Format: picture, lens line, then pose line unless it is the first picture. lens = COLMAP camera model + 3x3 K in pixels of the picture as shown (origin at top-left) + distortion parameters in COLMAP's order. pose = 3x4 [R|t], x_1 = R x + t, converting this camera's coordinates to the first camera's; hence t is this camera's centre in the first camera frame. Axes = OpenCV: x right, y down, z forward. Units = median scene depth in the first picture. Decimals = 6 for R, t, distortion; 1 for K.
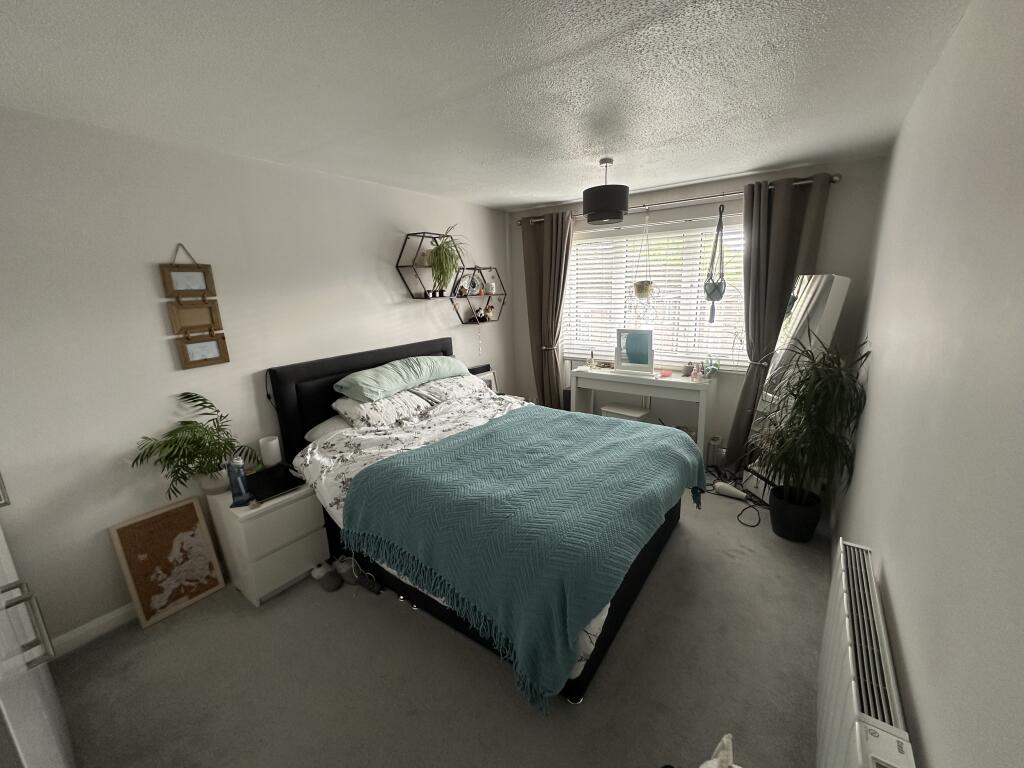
lens RADIAL K [[411.5, 0, 514.3], [0, 411.5, 382.2], [0, 0, 1]] dist [0.000168, 0.000697]
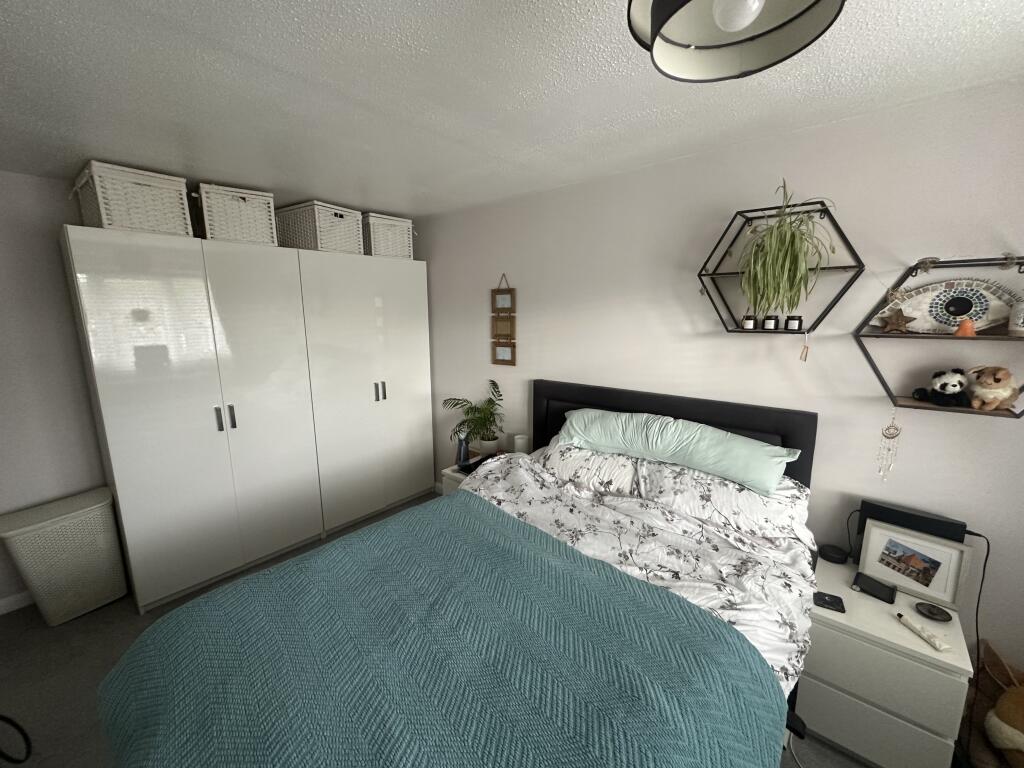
lens RADIAL K [[411.5, 0, 514.5], [0, 411.5, 379.8], [0, 0, 1]] dist [0.000168, 0.000697]
pose [[-0.078119, 0.201928, -0.976280, 0.526001], [-0.220963, 0.951409, 0.214465, -0.273548], [0.972148, 0.232476, -0.029704, 1.041617]]
